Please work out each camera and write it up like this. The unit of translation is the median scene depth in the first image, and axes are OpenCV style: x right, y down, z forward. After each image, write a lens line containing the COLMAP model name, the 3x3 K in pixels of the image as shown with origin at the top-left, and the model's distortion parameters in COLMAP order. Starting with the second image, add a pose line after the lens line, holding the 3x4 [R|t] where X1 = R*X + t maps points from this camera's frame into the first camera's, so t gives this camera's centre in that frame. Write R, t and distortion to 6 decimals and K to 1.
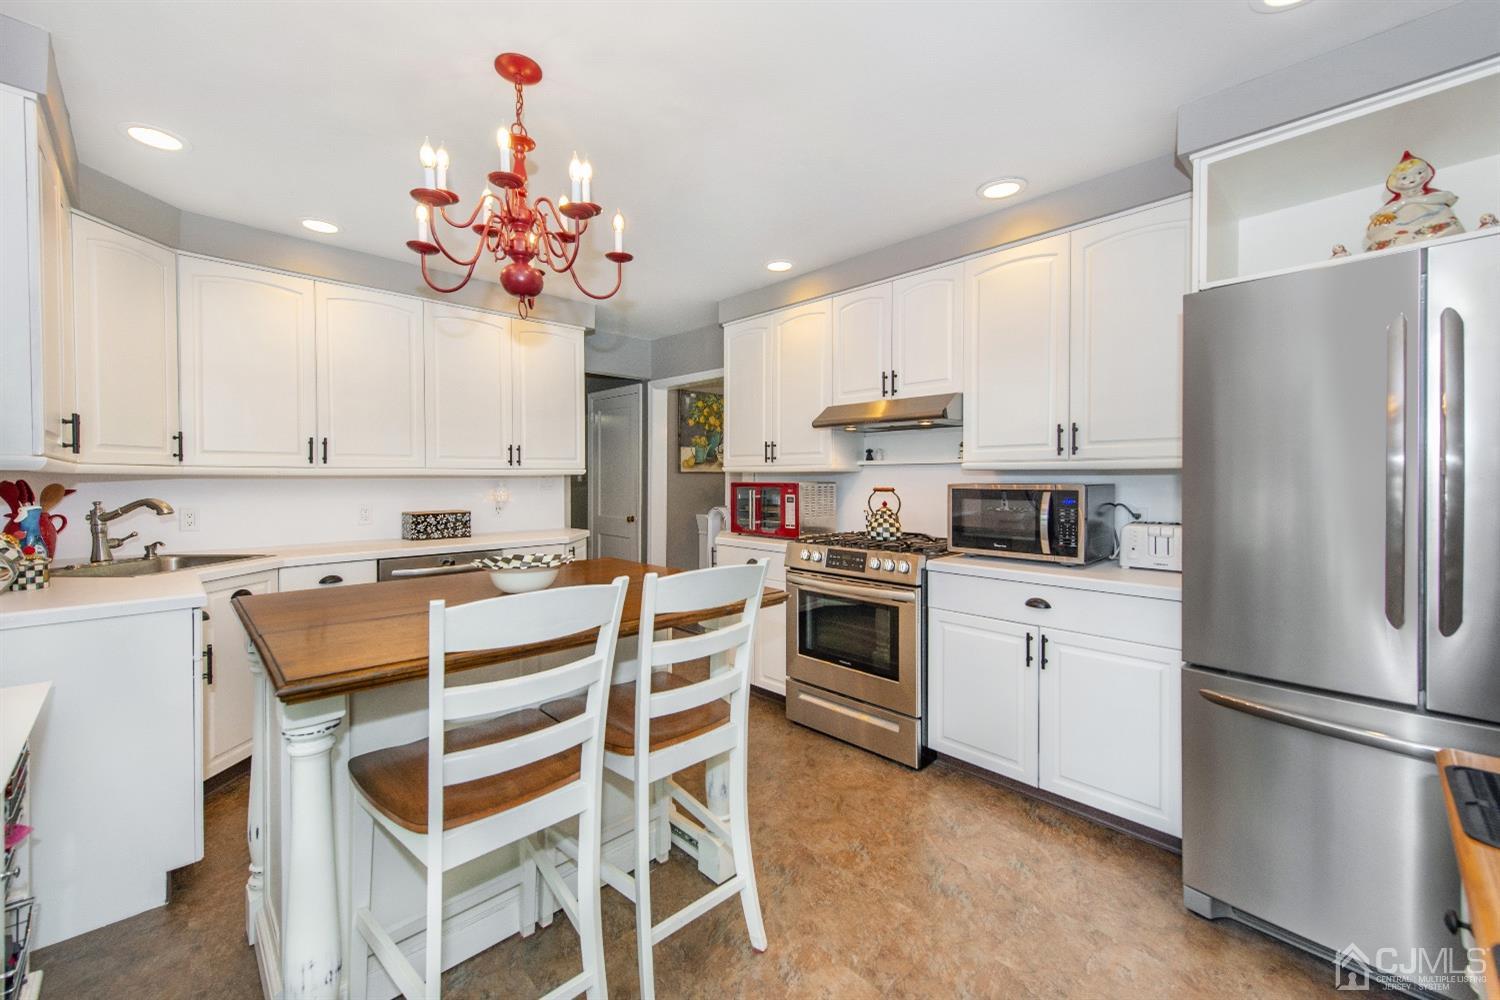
lens RADIAL K [[588.1, 0, 753.3], [0, 588.1, 484.5], [0, 0, 1]] dist [0.000130, 0.000027]
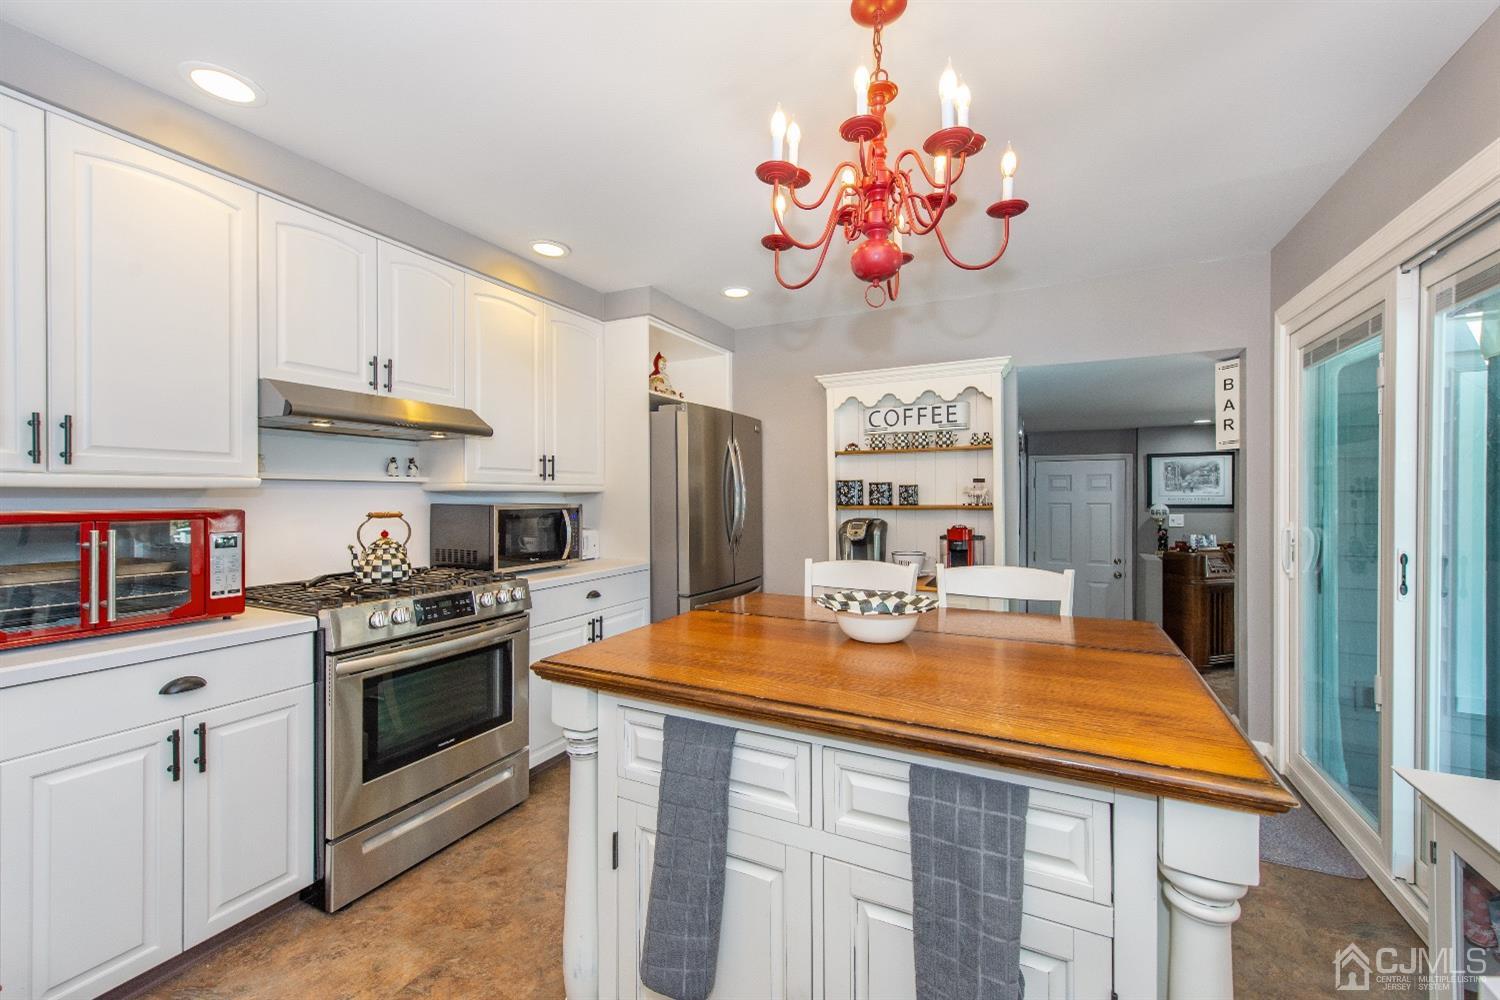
lens RADIAL K [[579.5, 0, 755.6], [0, 579.5, 491.7], [0, 0, 1]] dist [0.000469, 0.000049]
pose [[-0.324259, 0.006020, 0.945949, -0.679475], [0.008943, 0.999955, -0.003298, -0.015549], [-0.945926, 0.007390, -0.324299, 0.855982]]
